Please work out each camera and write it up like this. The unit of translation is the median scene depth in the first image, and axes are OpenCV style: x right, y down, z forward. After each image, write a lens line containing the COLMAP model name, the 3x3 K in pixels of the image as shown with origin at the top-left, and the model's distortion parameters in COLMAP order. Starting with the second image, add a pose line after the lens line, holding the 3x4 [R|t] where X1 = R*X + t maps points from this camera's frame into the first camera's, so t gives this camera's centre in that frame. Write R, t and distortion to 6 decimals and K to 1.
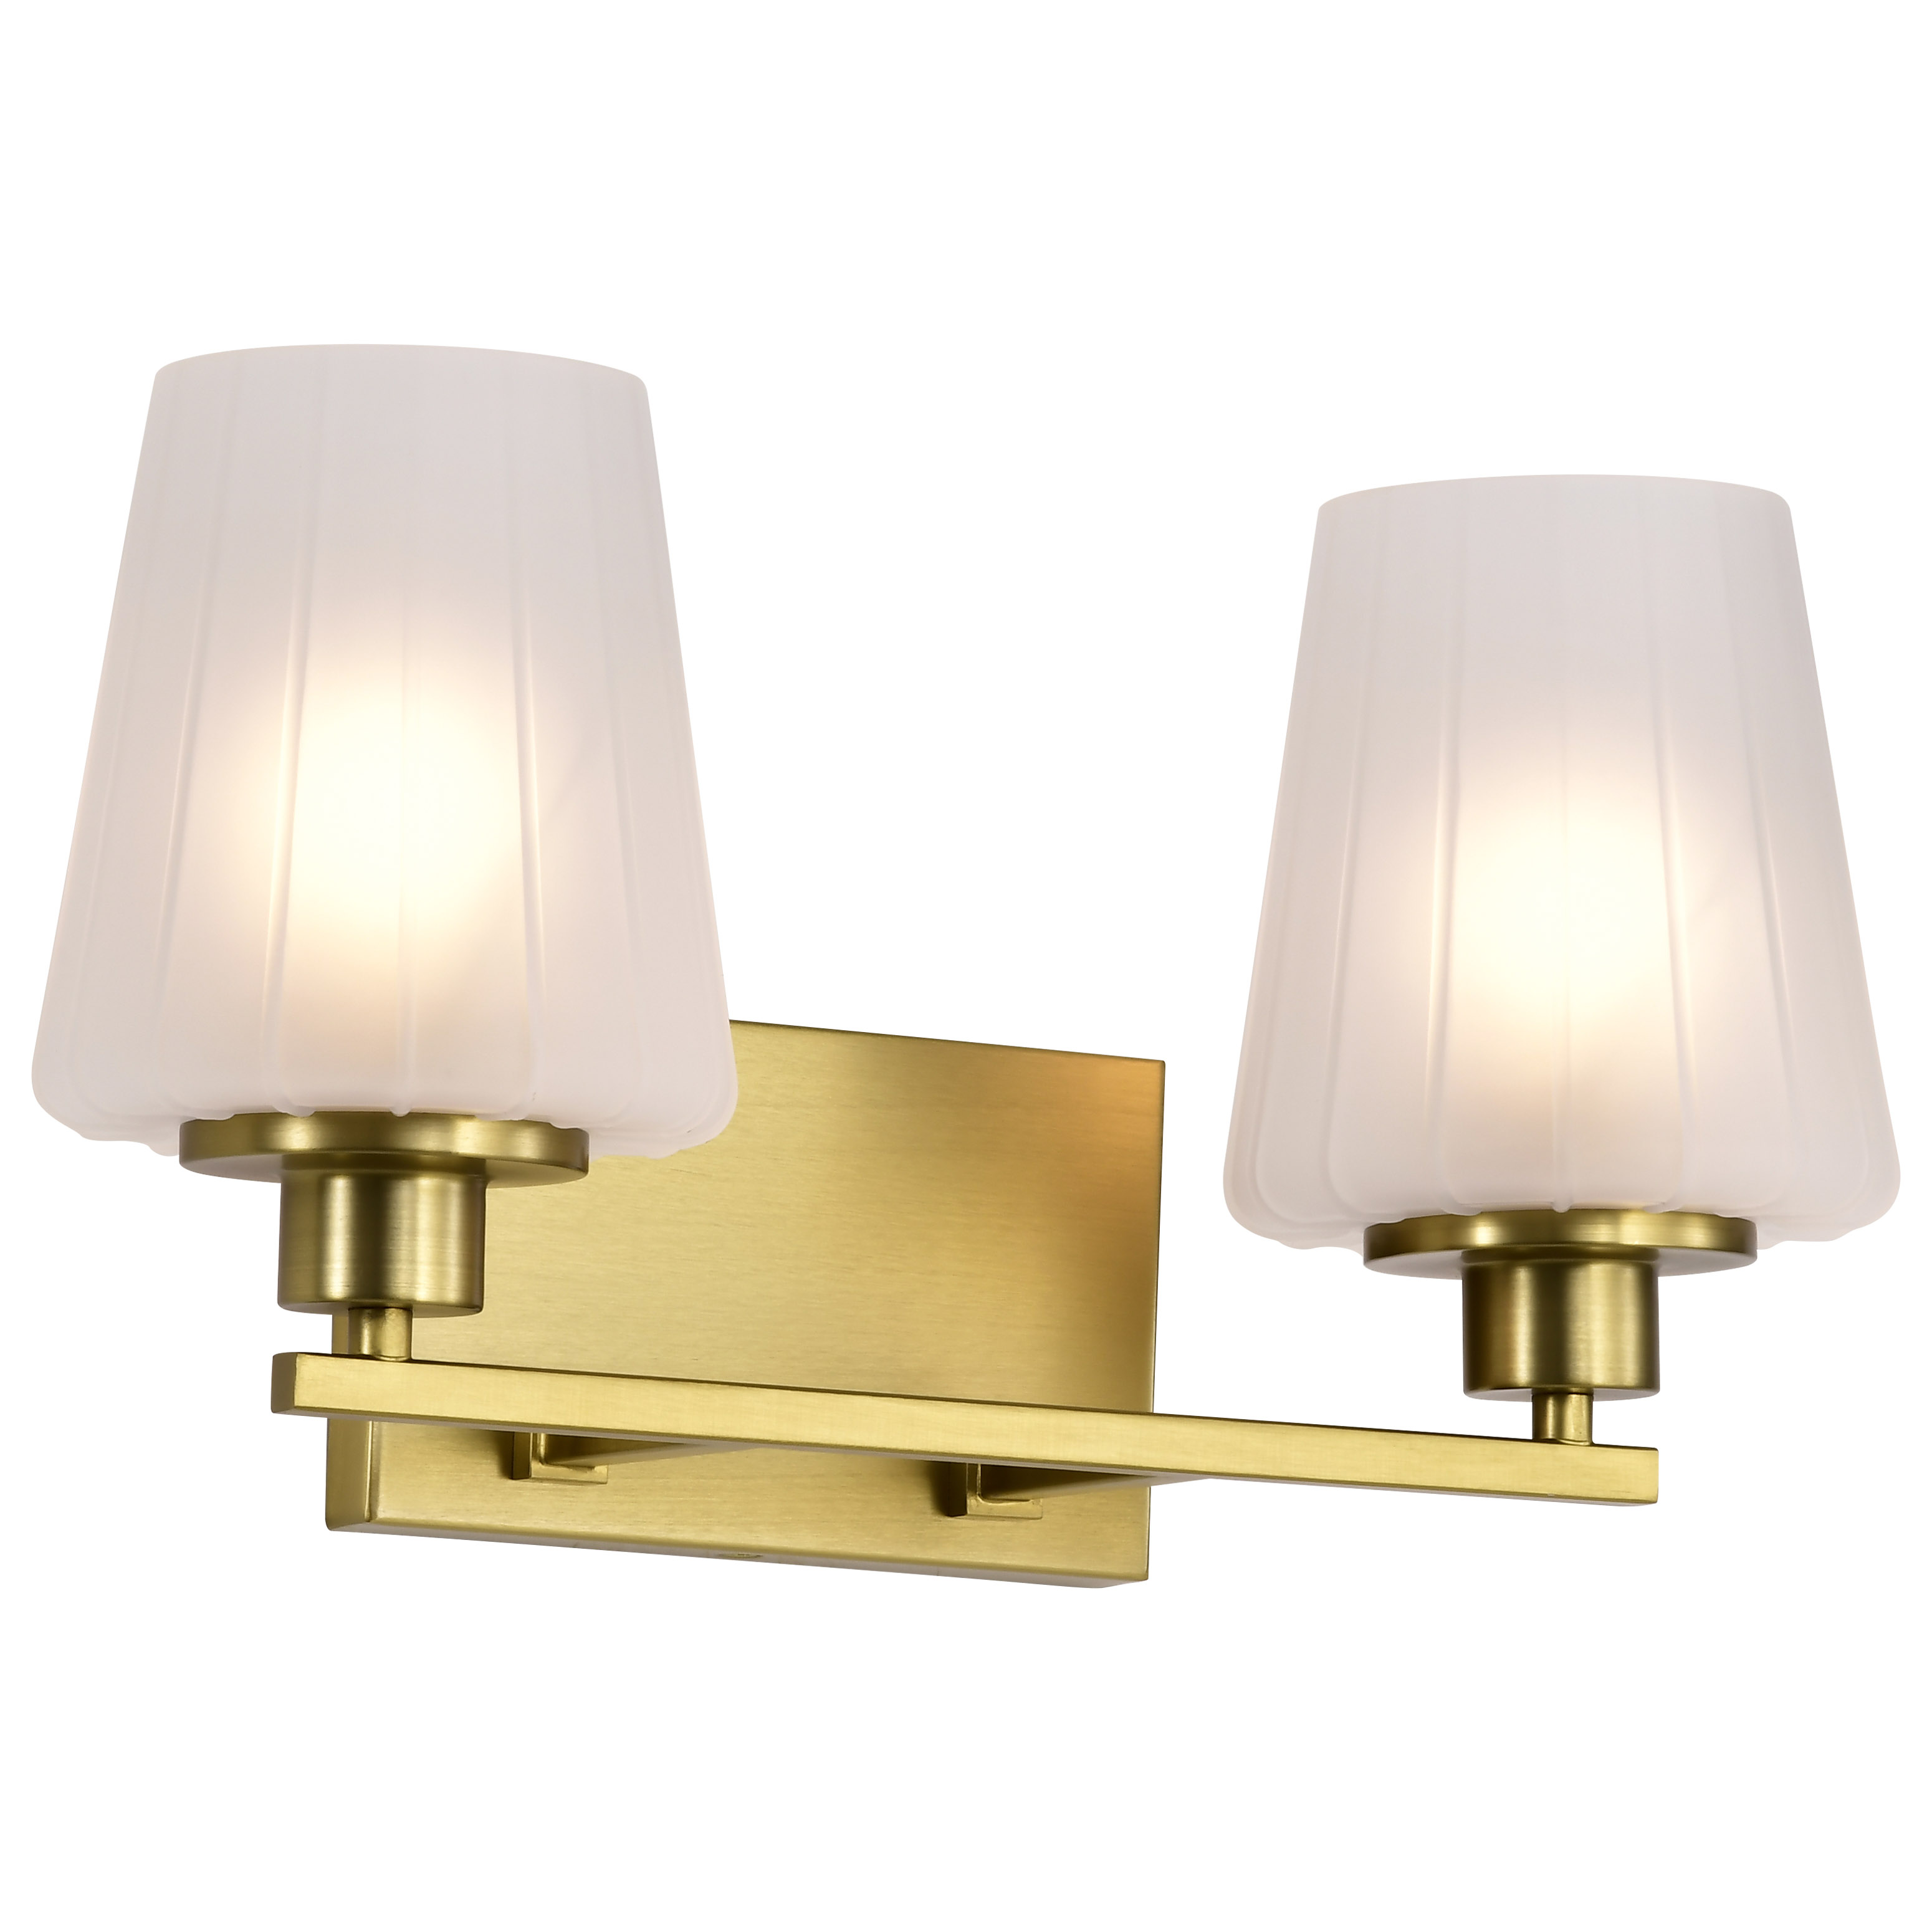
lens RADIAL K [[9712.6, 0, 966.0], [0, 9712.6, 966.0], [0, 0, 1]] dist [0.042724, -18.121880]
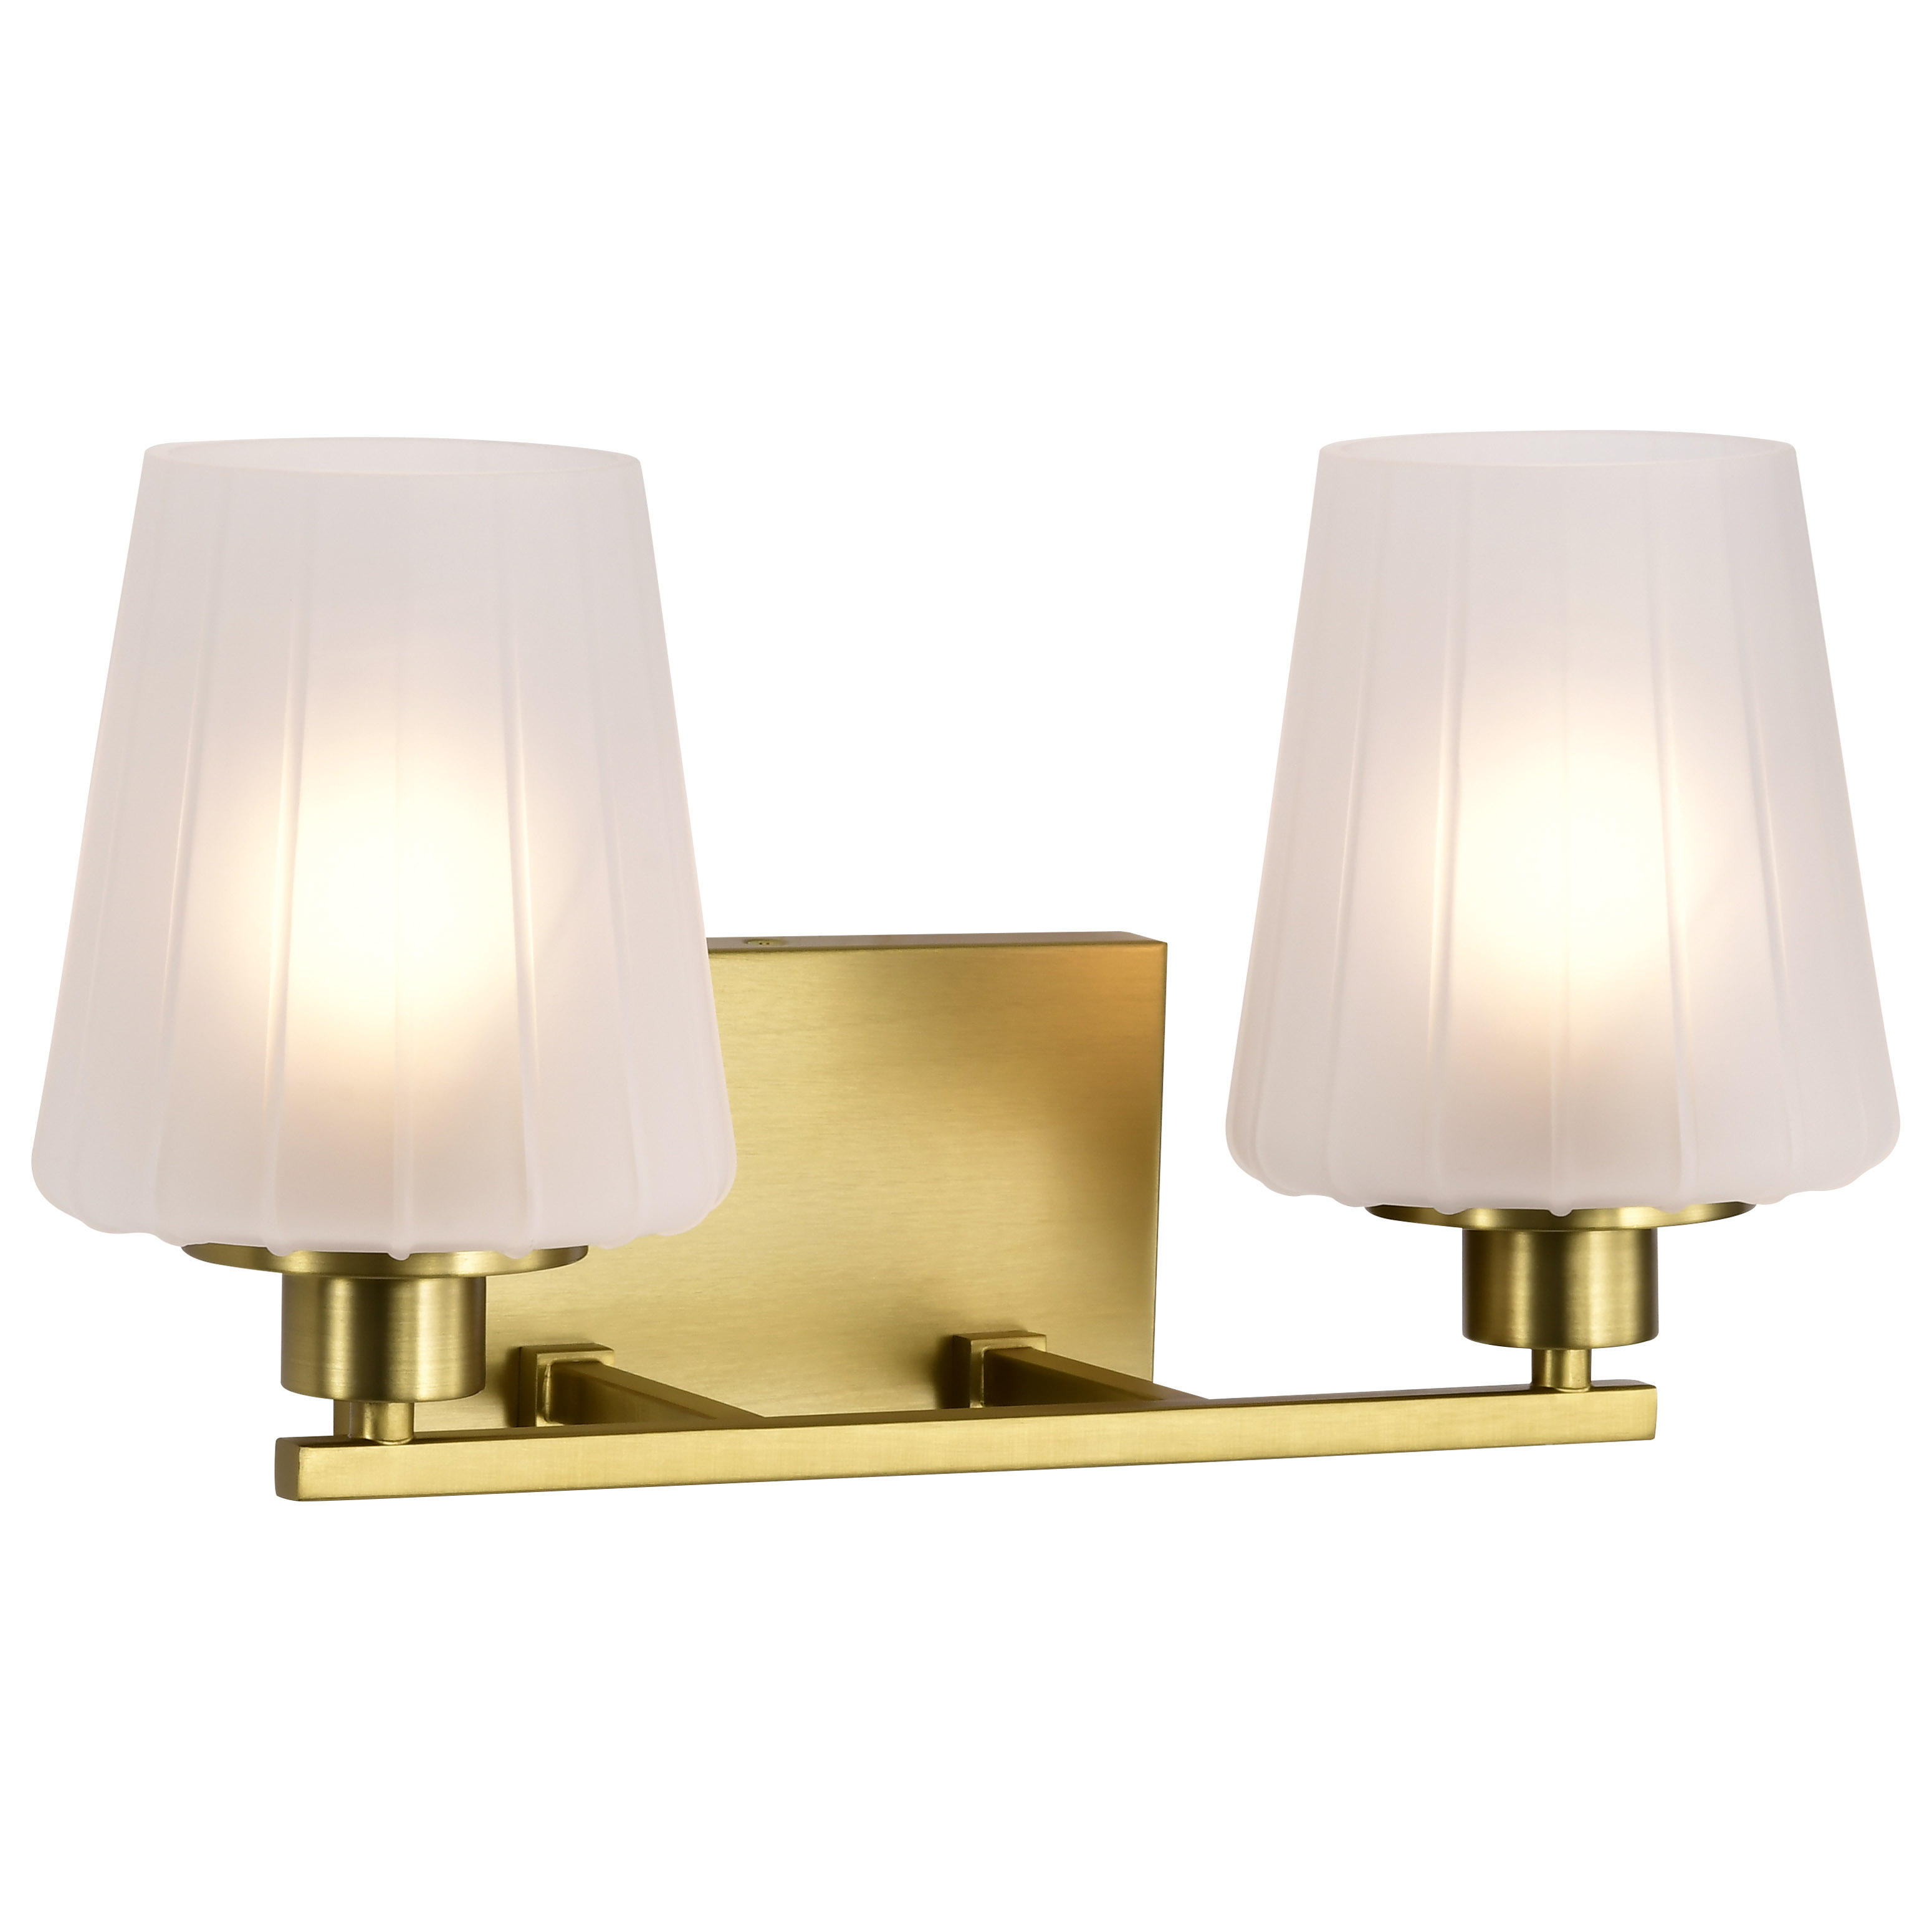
lens RADIAL K [[9712.6, 0, 966.0], [0, 9712.6, 966.0], [0, 0, 1]] dist [0.042724, -18.121880]
pose [[0.999995, -0.000299, -0.003051, 0.002890], [0.000709, 0.990802, 0.135320, -0.130654], [0.002982, -0.135321, 0.990797, 0.008622]]
